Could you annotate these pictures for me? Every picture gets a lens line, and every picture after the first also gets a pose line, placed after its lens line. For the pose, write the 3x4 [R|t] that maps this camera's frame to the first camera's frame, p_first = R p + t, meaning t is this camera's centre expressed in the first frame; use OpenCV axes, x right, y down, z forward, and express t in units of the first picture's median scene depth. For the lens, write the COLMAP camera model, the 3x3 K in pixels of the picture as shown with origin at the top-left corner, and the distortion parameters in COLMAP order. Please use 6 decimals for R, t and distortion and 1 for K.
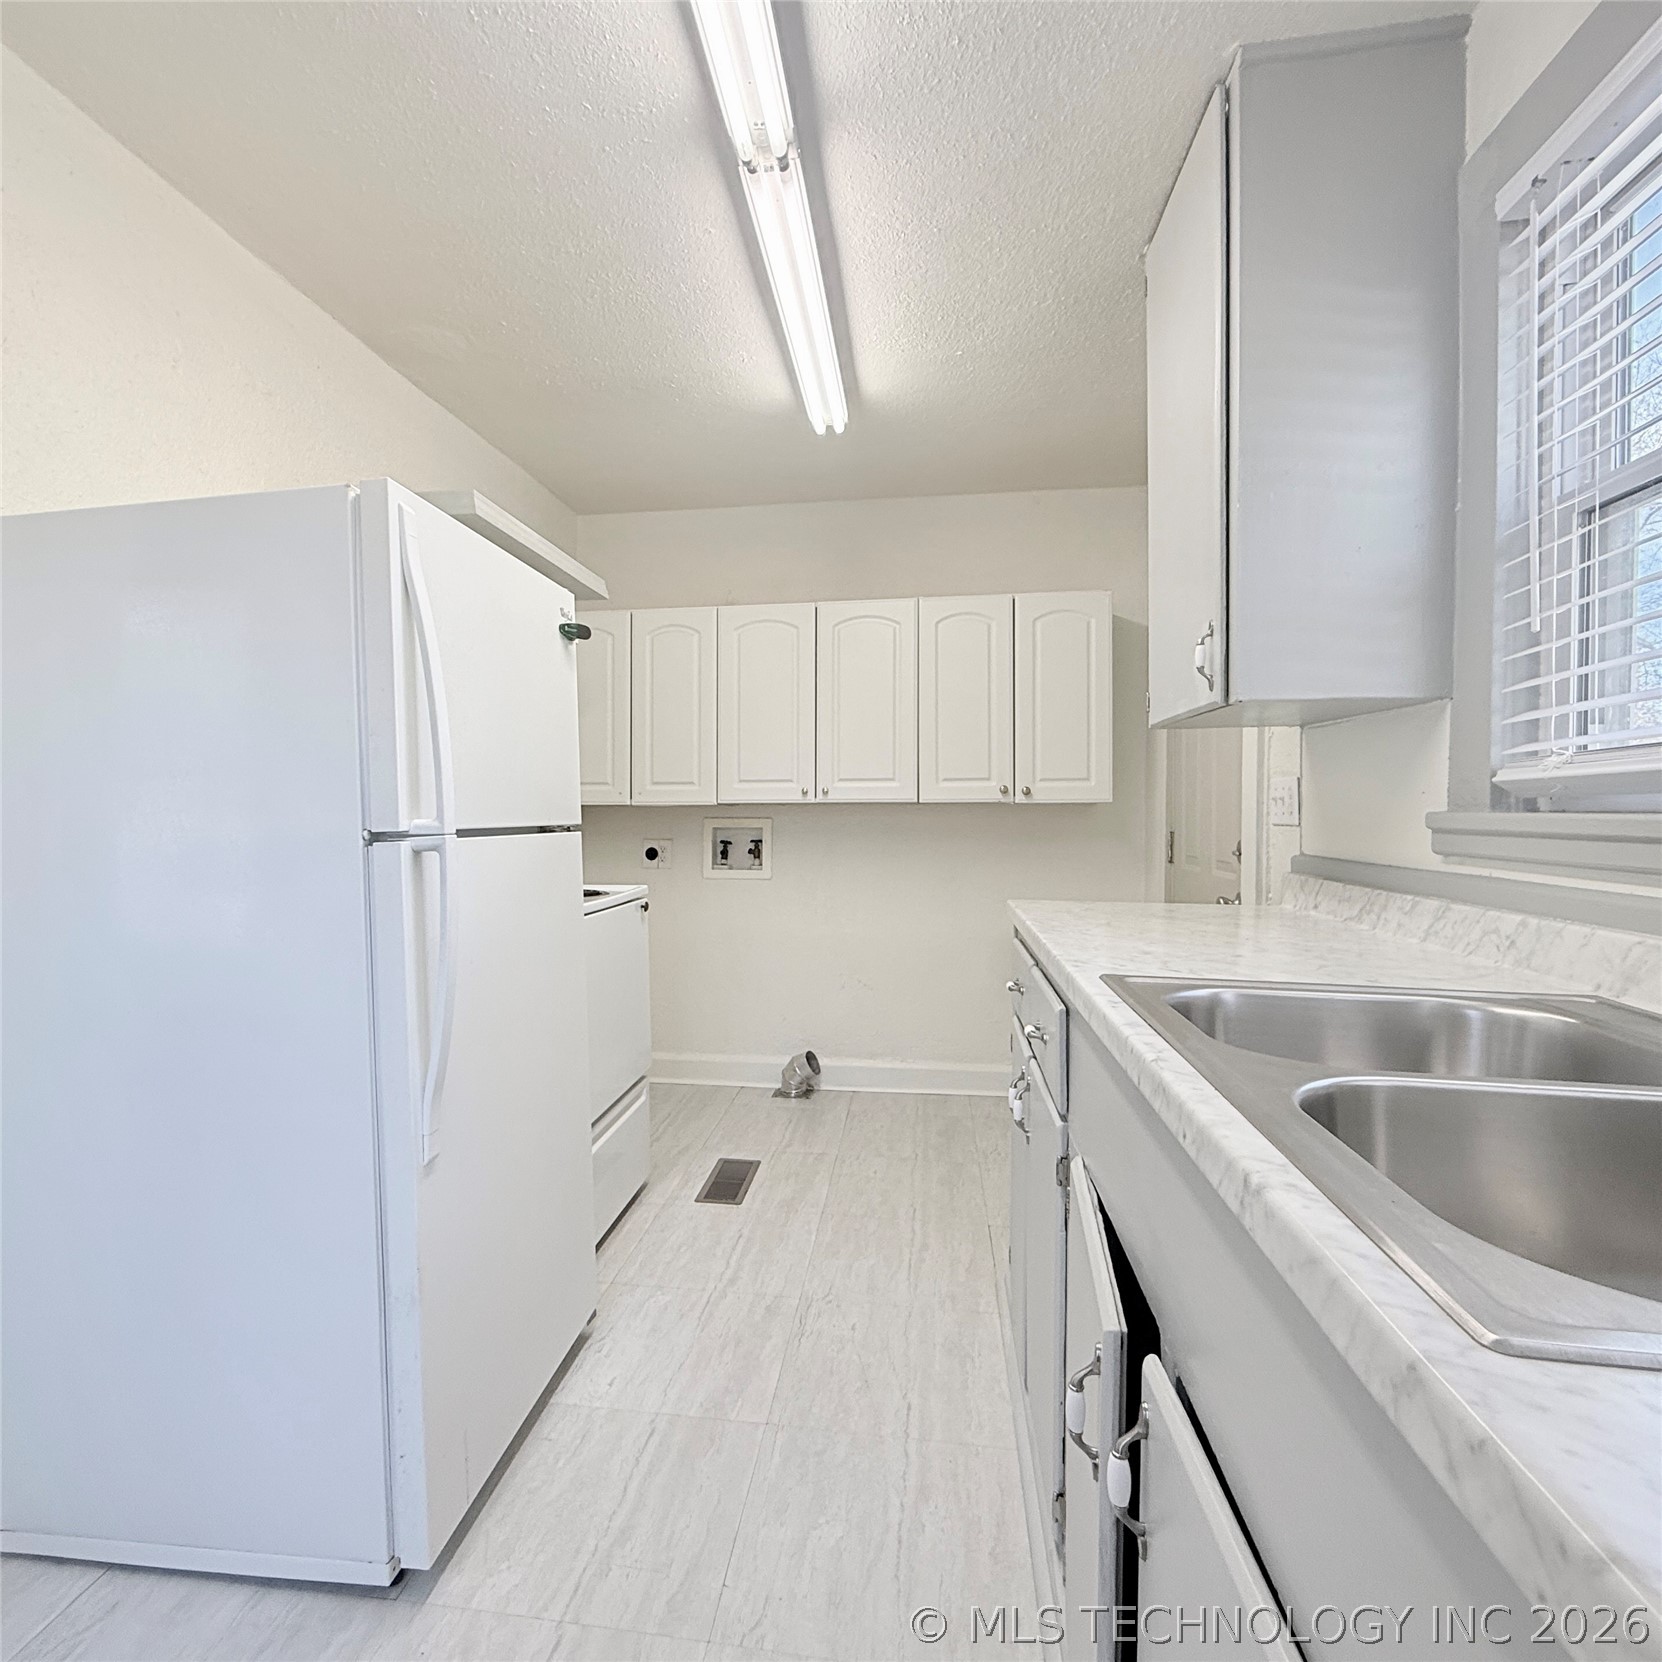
lens RADIAL K [[928.7, 0, 773.1], [0, 928.7, 829.0], [0, 0, 1]] dist [-0.001002, 0.000021]
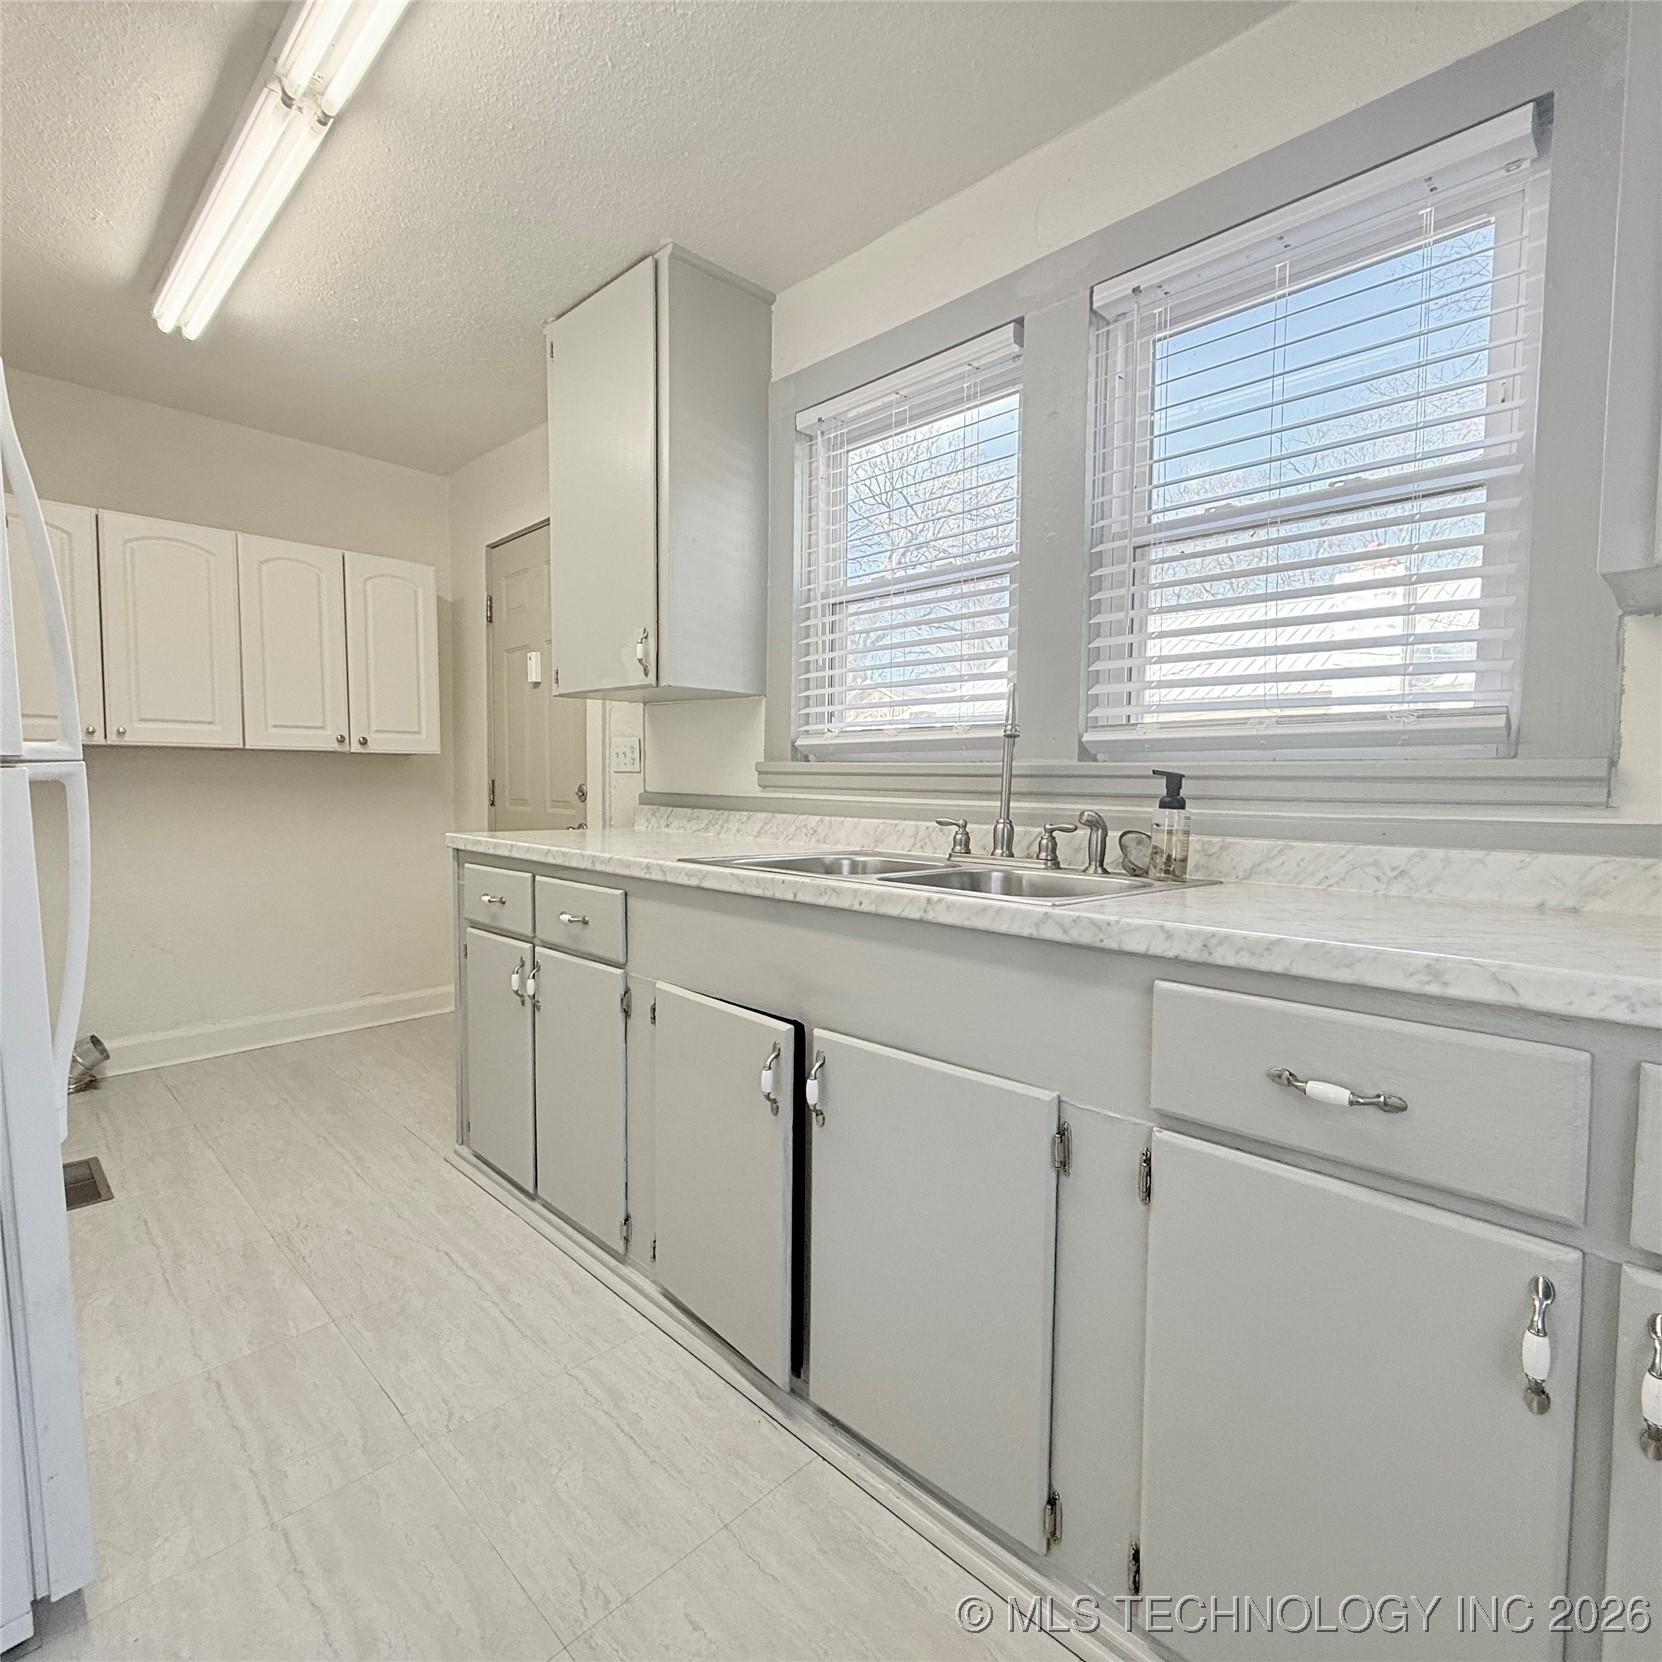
lens RADIAL K [[880.2, 0, 823.5], [0, 880.2, 831.1], [0, 0, 1]] dist [0.001520, -0.000701]
pose [[0.583469, -0.041915, 0.811053, -0.420973], [0.001943, 0.998736, 0.050217, 0.021570], [-0.812133, -0.027724, 0.582813, -0.034671]]
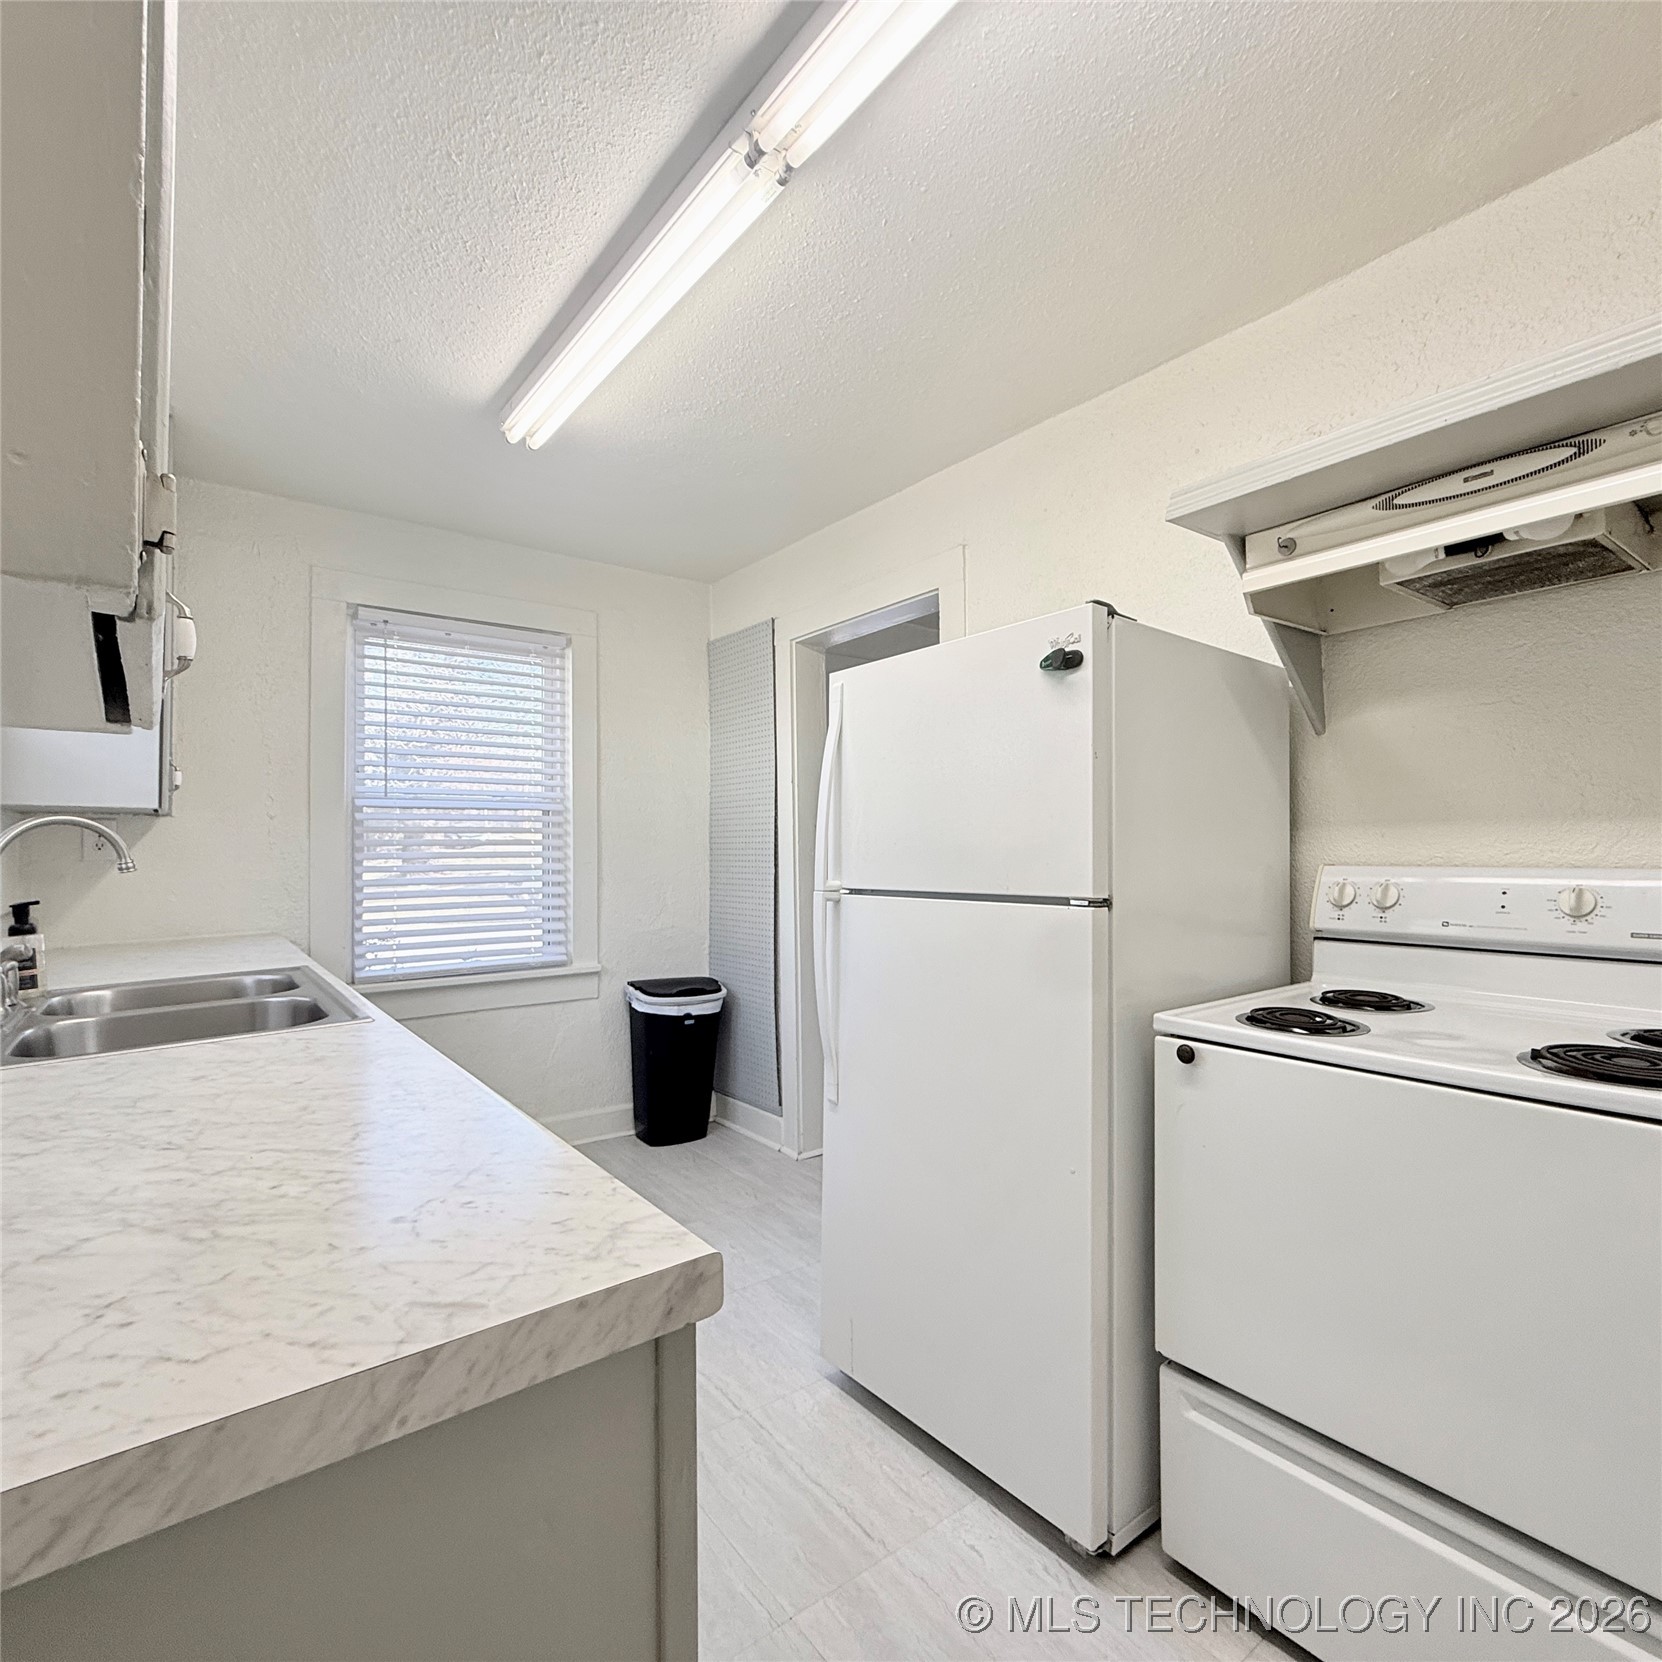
lens RADIAL K [[880.2, 0, 823.5], [0, 880.2, 831.1], [0, 0, 1]] dist [0.001520, -0.000701]
pose [[-0.689540, -0.006759, -0.724216, 0.482833], [-0.000666, 0.999962, -0.008699, -0.055987], [0.724248, -0.005516, -0.689518, 1.383036]]
